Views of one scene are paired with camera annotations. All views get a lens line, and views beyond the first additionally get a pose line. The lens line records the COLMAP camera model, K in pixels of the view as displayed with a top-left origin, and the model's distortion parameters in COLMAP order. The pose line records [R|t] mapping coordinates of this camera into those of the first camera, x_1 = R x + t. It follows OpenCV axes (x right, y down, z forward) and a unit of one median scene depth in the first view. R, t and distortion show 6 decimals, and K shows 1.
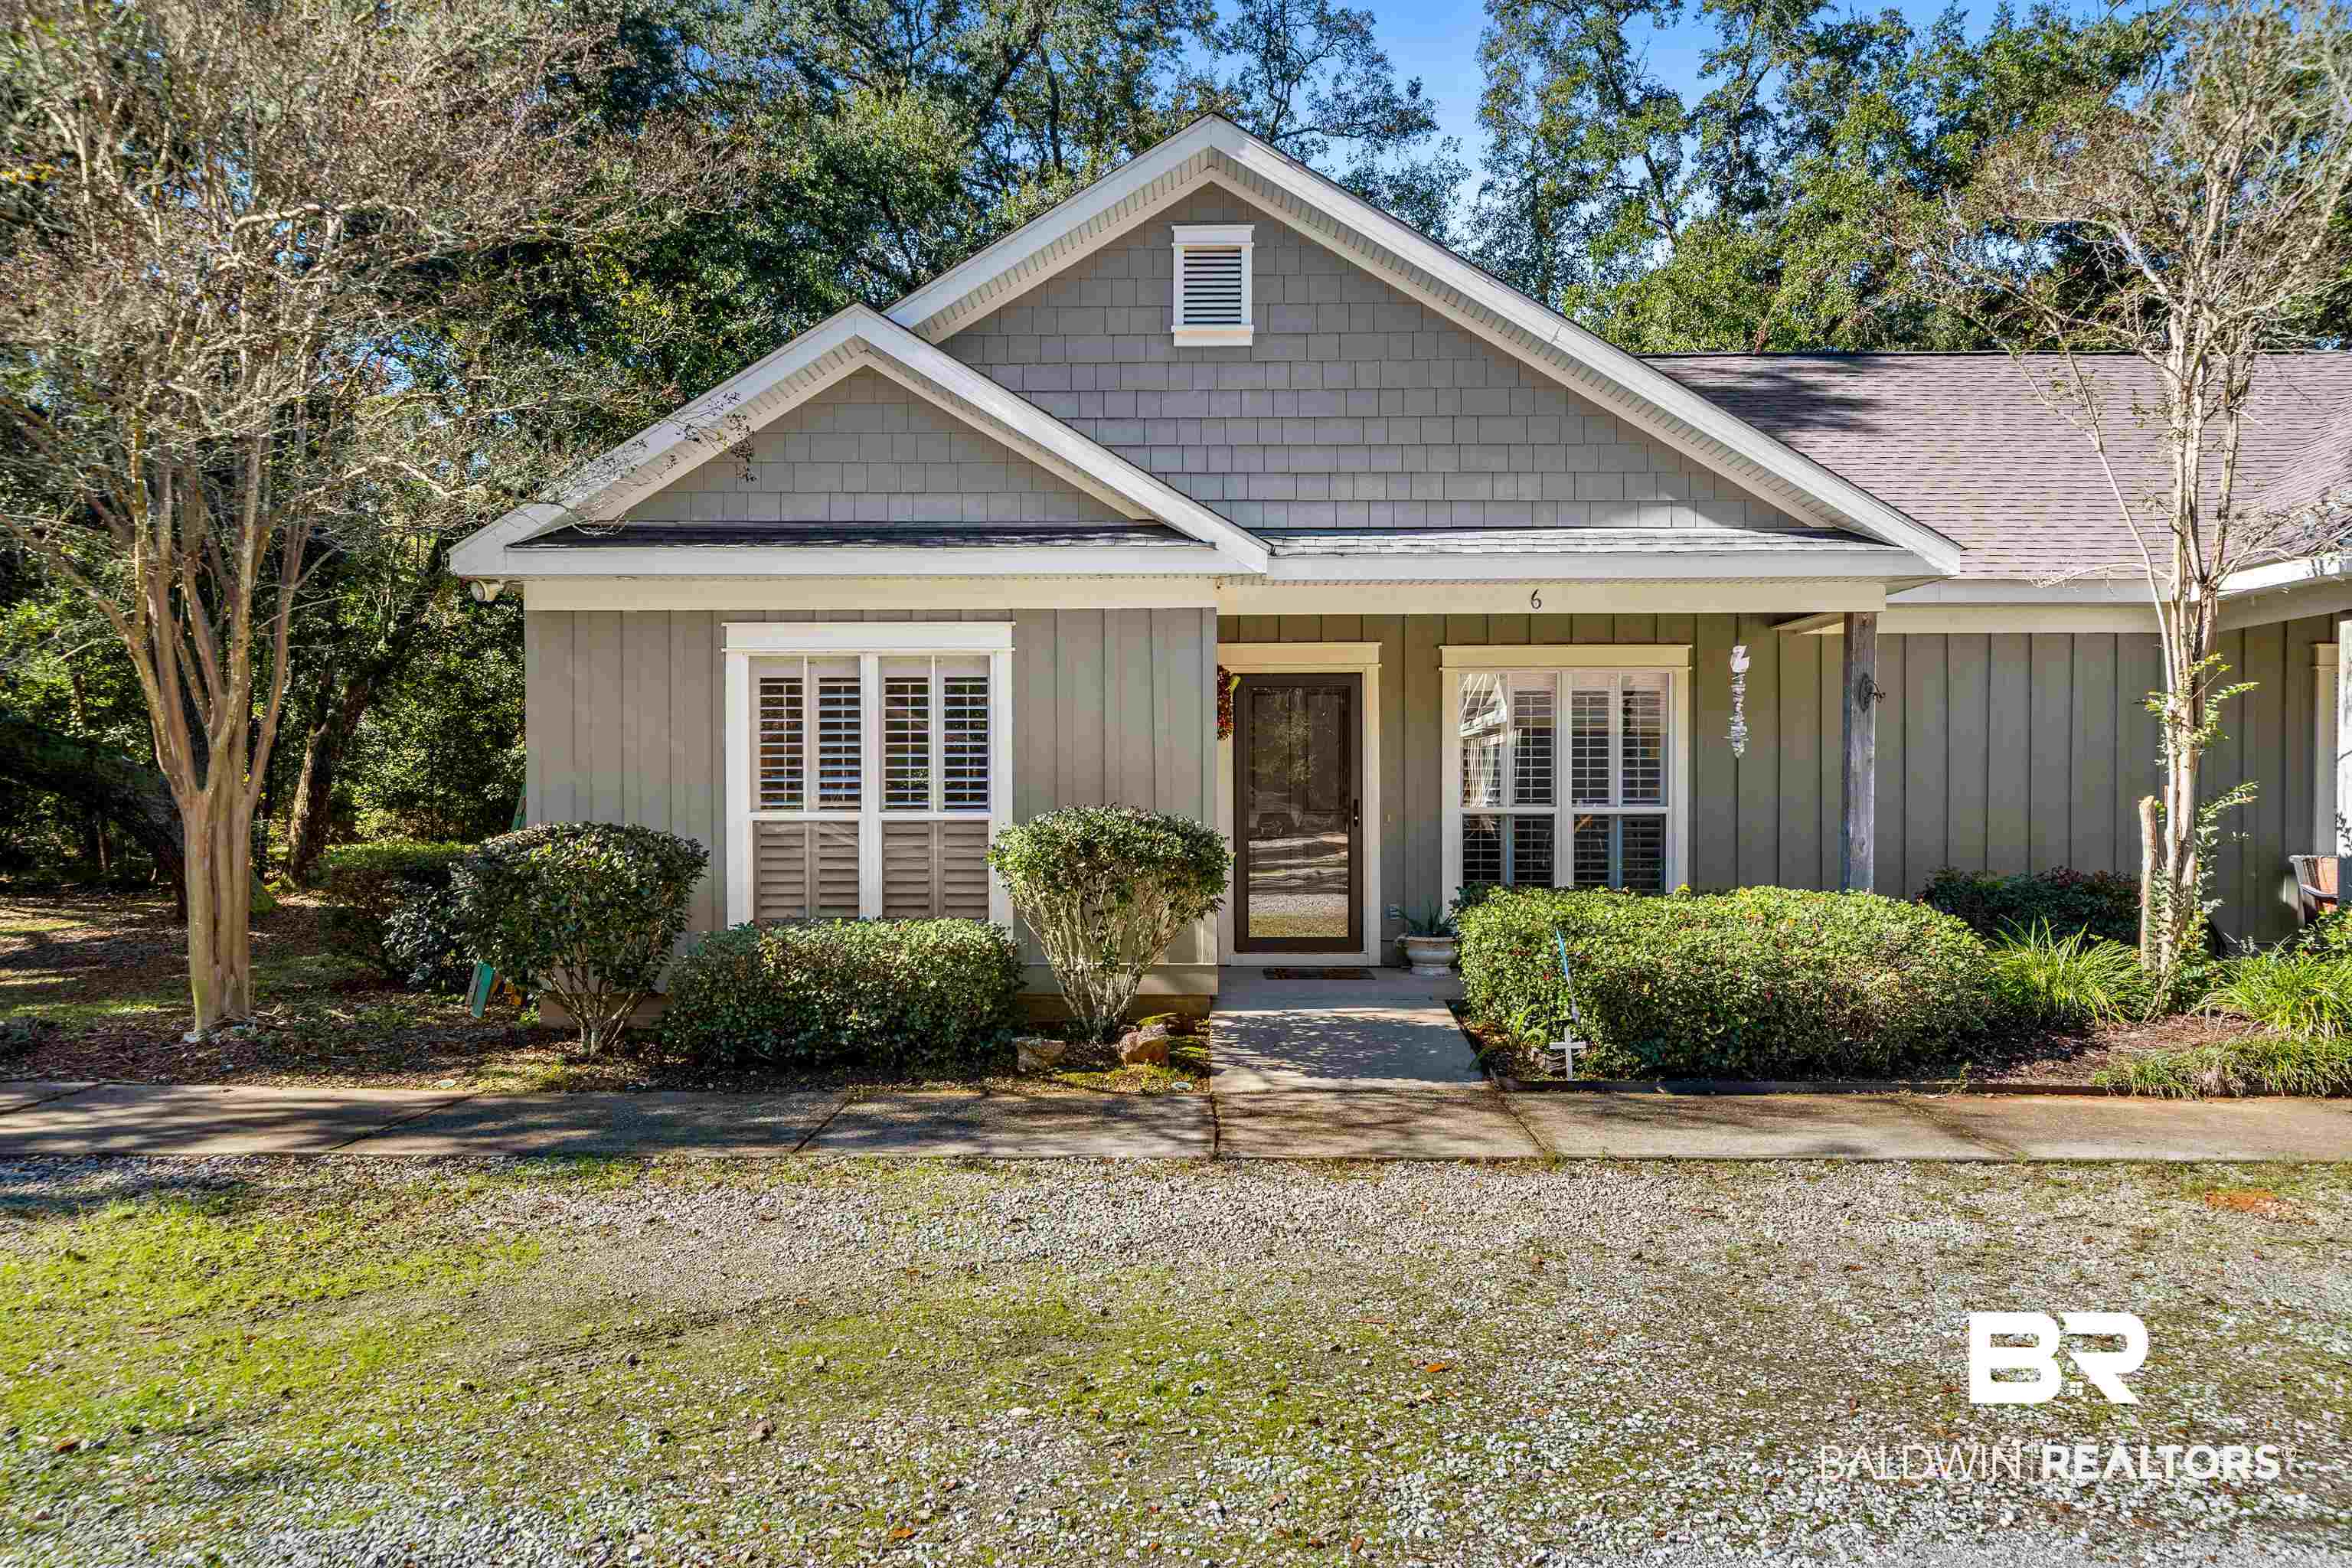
lens RADIAL K [[1596.4, 0, 1176.0], [0, 1596.4, 784.0], [0, 0, 1]] dist [0.003186, 0.000447]
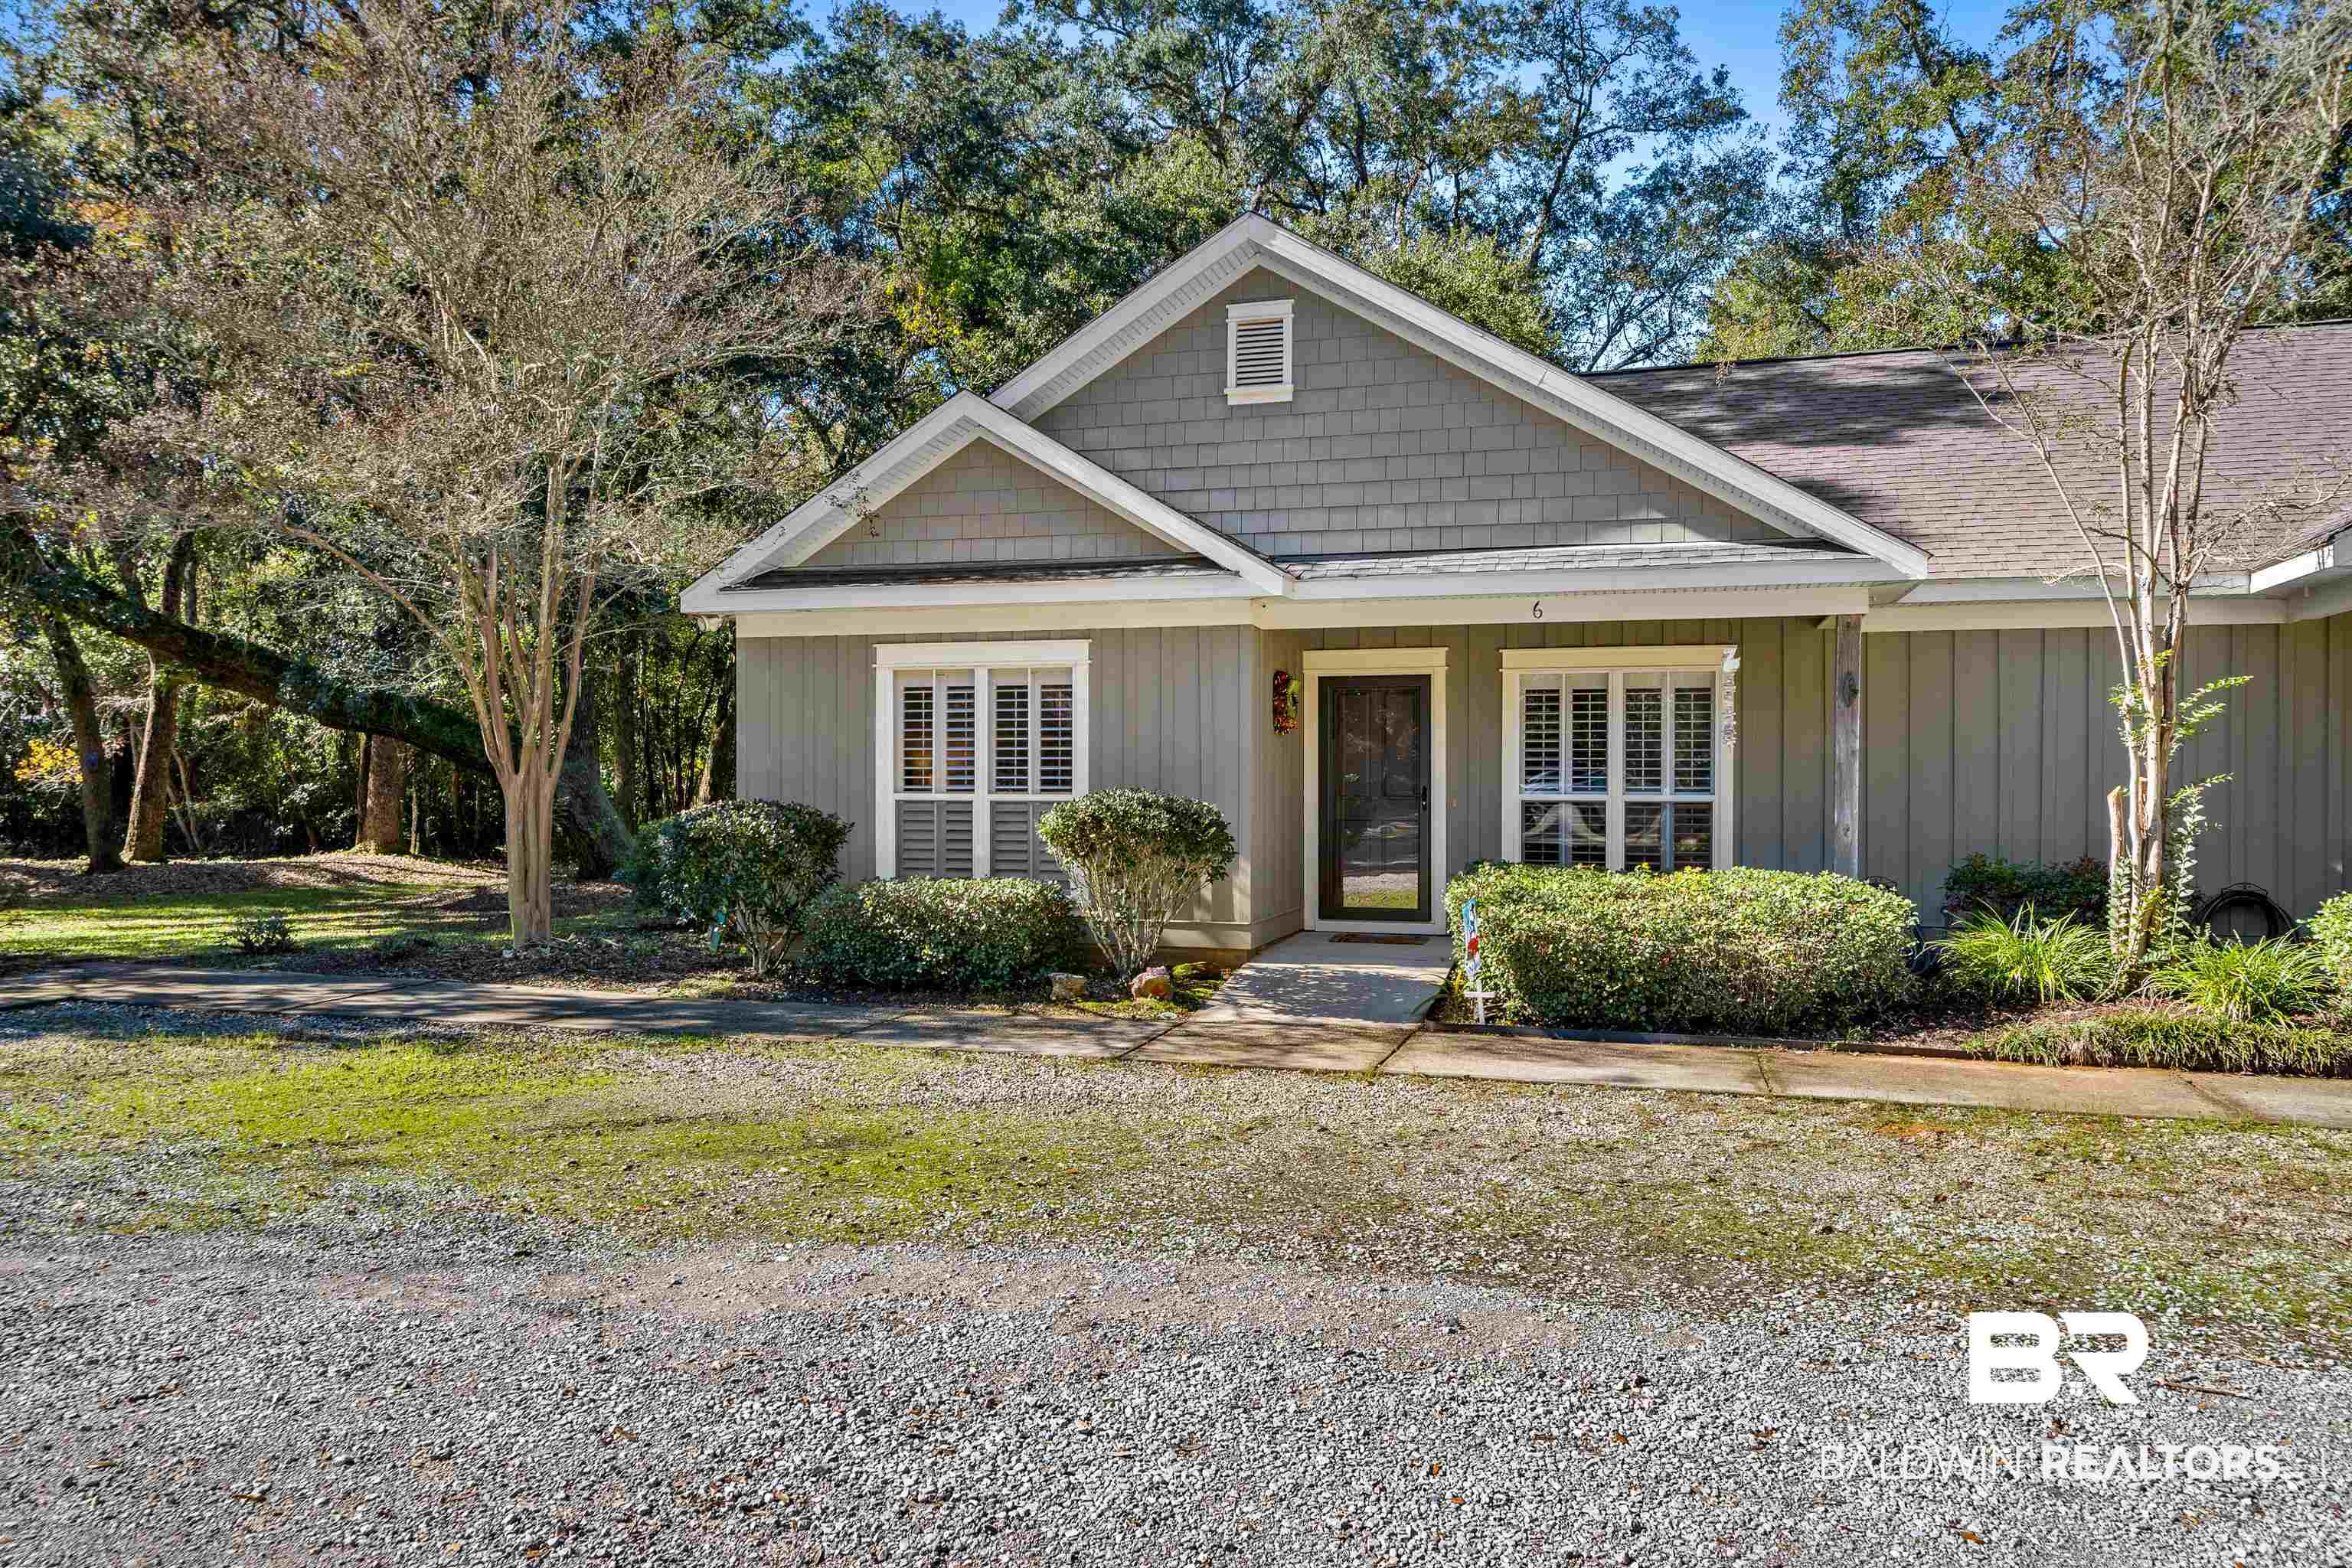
lens RADIAL K [[1632.0, 0, 1175.4], [0, 1632.0, 752.9], [0, 0, 1]] dist [0.003812, 0.002073]
pose [[0.961692, -0.000234, -0.274133, 0.304242], [-0.003814, 0.999891, -0.014234, 0.003214], [0.274107, 0.014734, 0.961586, -0.185800]]
